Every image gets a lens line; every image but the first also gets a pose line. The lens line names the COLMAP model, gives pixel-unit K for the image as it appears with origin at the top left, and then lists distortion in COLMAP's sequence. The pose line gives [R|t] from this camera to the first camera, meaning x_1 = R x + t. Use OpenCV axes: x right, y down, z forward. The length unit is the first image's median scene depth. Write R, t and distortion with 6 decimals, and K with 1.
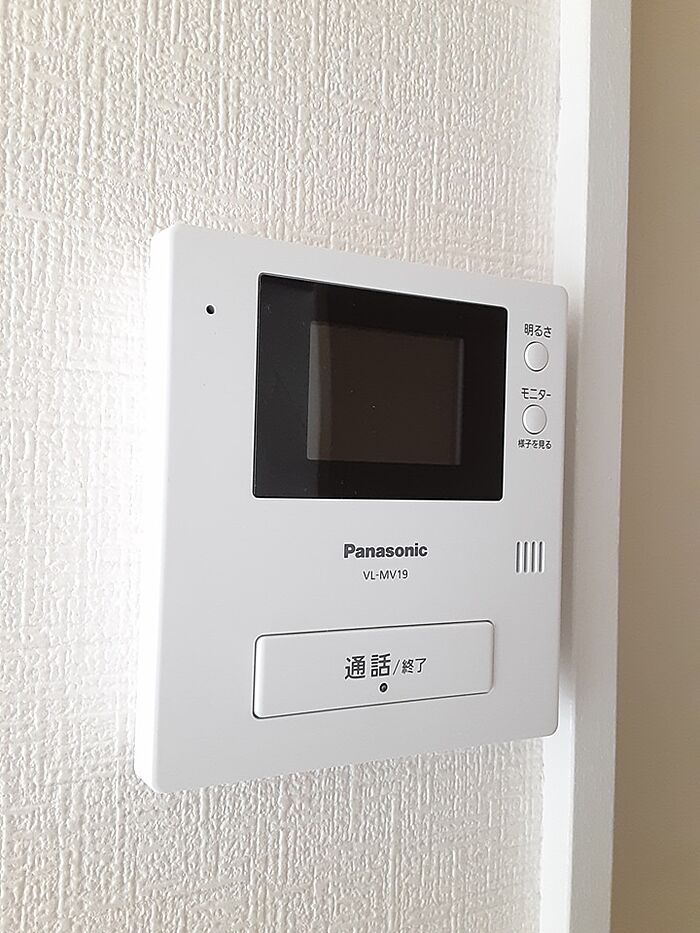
lens RADIAL K [[807.4, 0, 349.3], [0, 807.4, 465.7], [0, 0, 1]] dist [0.032256, -0.055058]
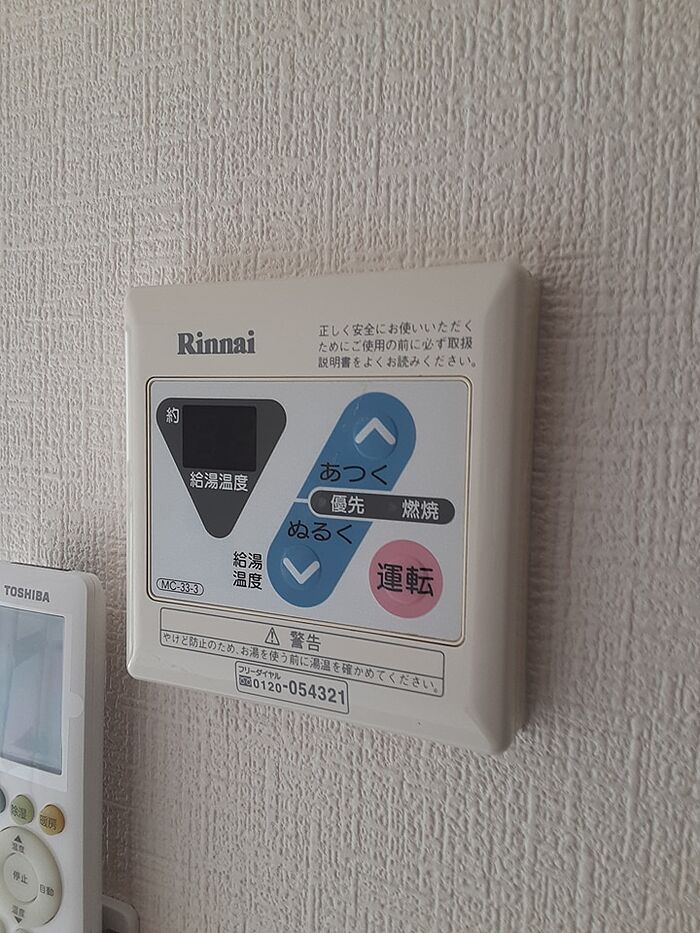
lens RADIAL K [[1003.2, 0, 348.9], [0, 1003.2, 467.1], [0, 0, 1]] dist [0.039373, 0.000000]
pose [[0.527709, 0.025735, -0.849035, 0.879252], [0.015710, 0.999074, 0.040047, 0.695892], [0.849280, -0.034471, 0.526816, 0.458109]]
